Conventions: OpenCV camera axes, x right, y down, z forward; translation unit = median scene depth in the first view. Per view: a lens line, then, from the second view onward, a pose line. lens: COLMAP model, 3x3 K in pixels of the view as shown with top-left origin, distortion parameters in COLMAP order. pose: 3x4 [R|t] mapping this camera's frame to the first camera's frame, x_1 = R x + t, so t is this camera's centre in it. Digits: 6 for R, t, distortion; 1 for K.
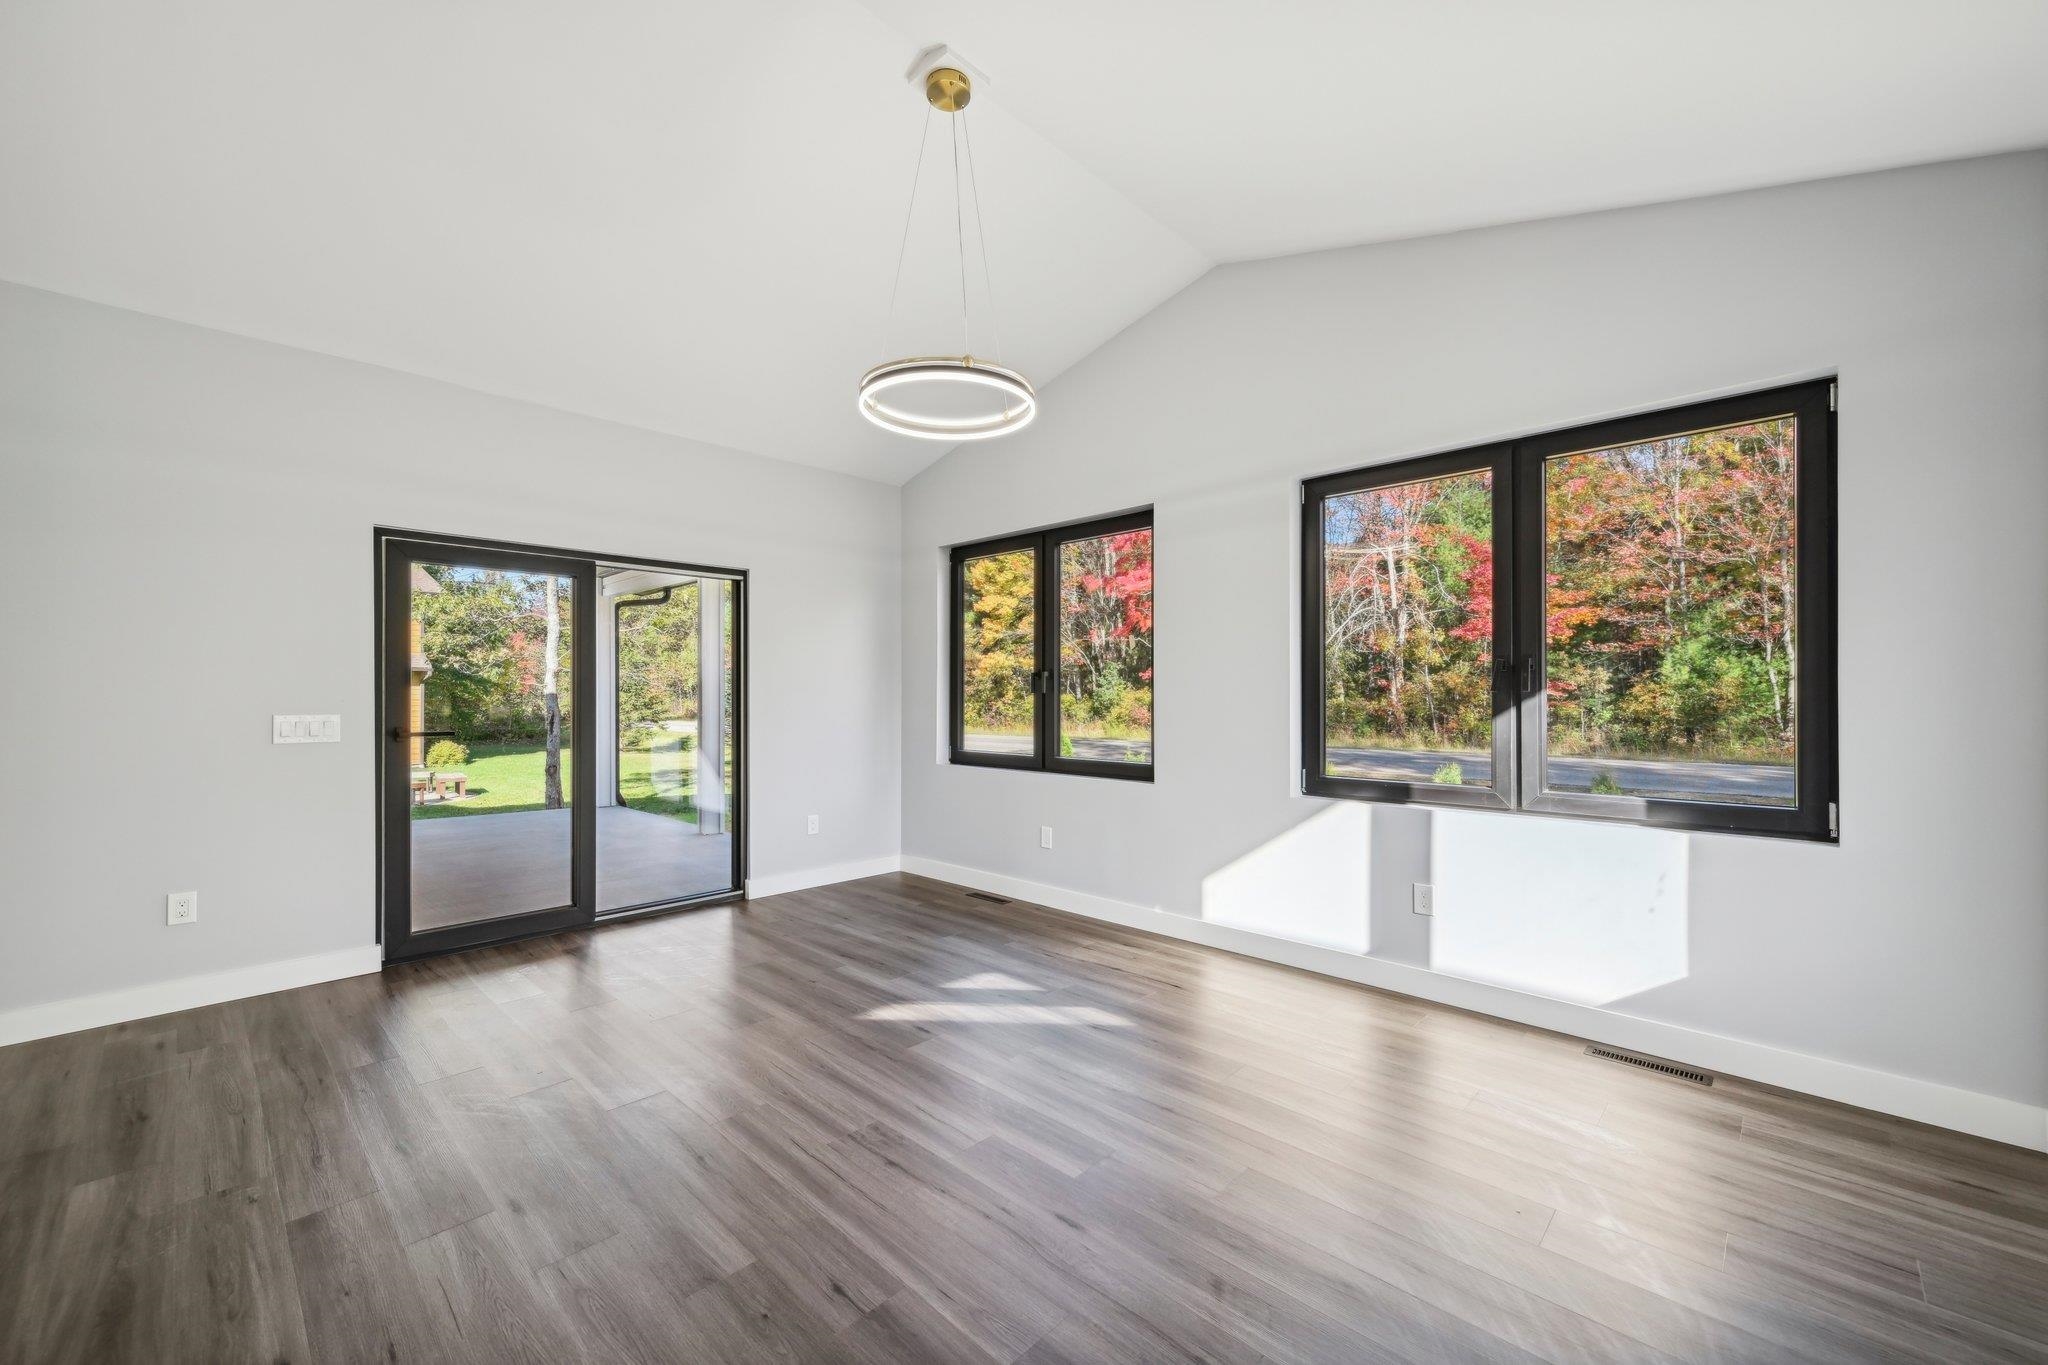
lens RADIAL K [[808.5, 0, 1033.7], [0, 808.5, 691.7], [0, 0, 1]] dist [0.002422, 0.000735]
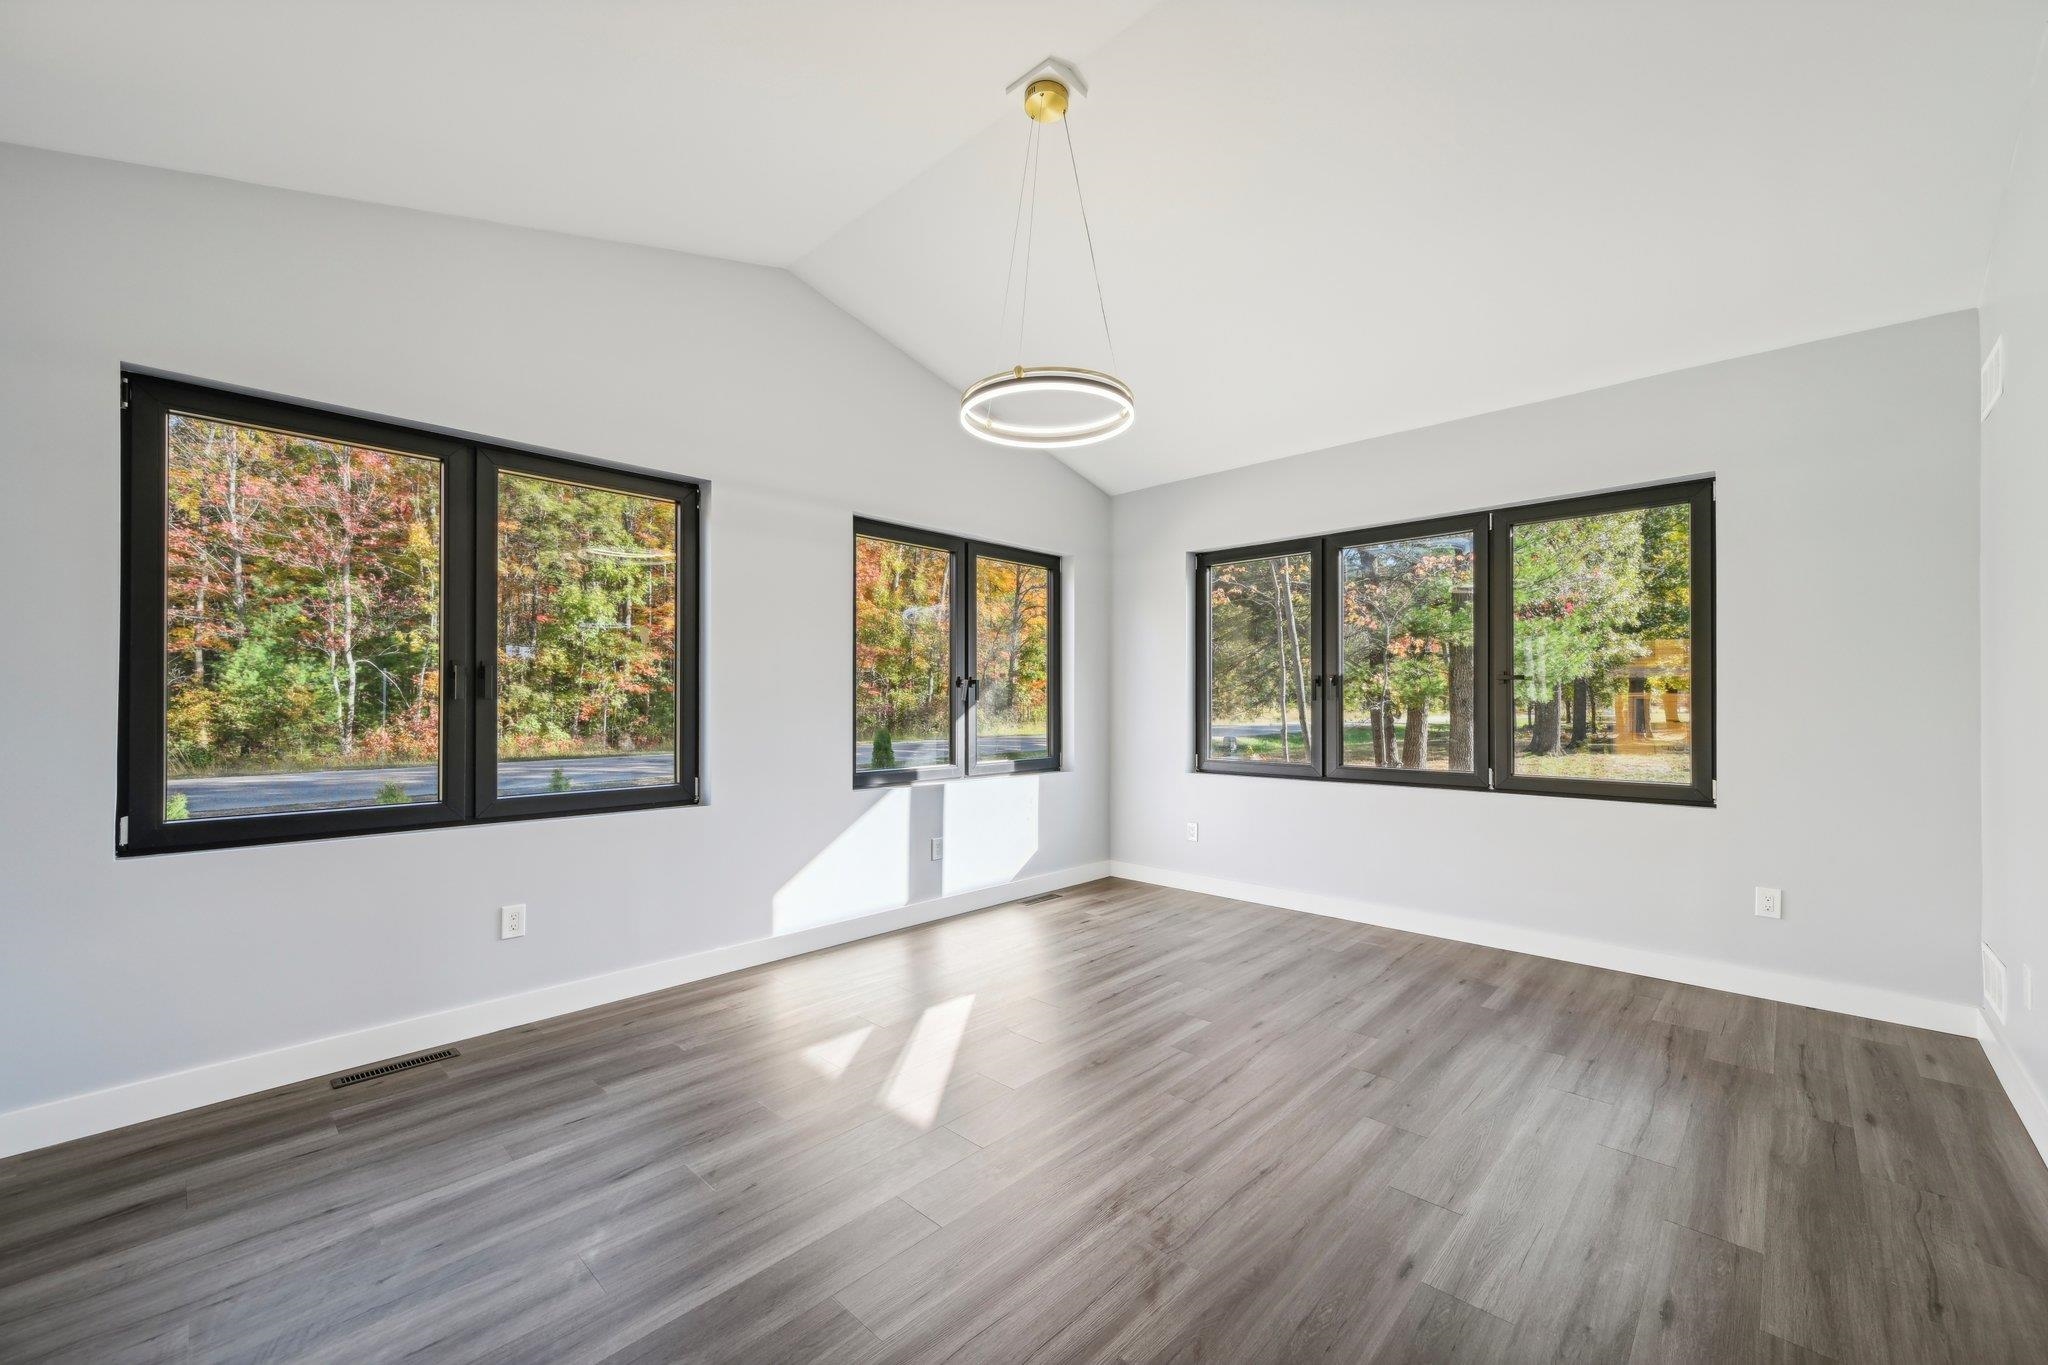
lens RADIAL K [[808.5, 0, 1034.9], [0, 808.5, 693.7], [0, 0, 1]] dist [0.002422, 0.000735]
pose [[-0.005366, 0.010794, 0.999927, -0.729668], [-0.004735, 0.999930, -0.010819, 0.003624], [-0.999974, -0.004793, -0.005315, 0.670520]]
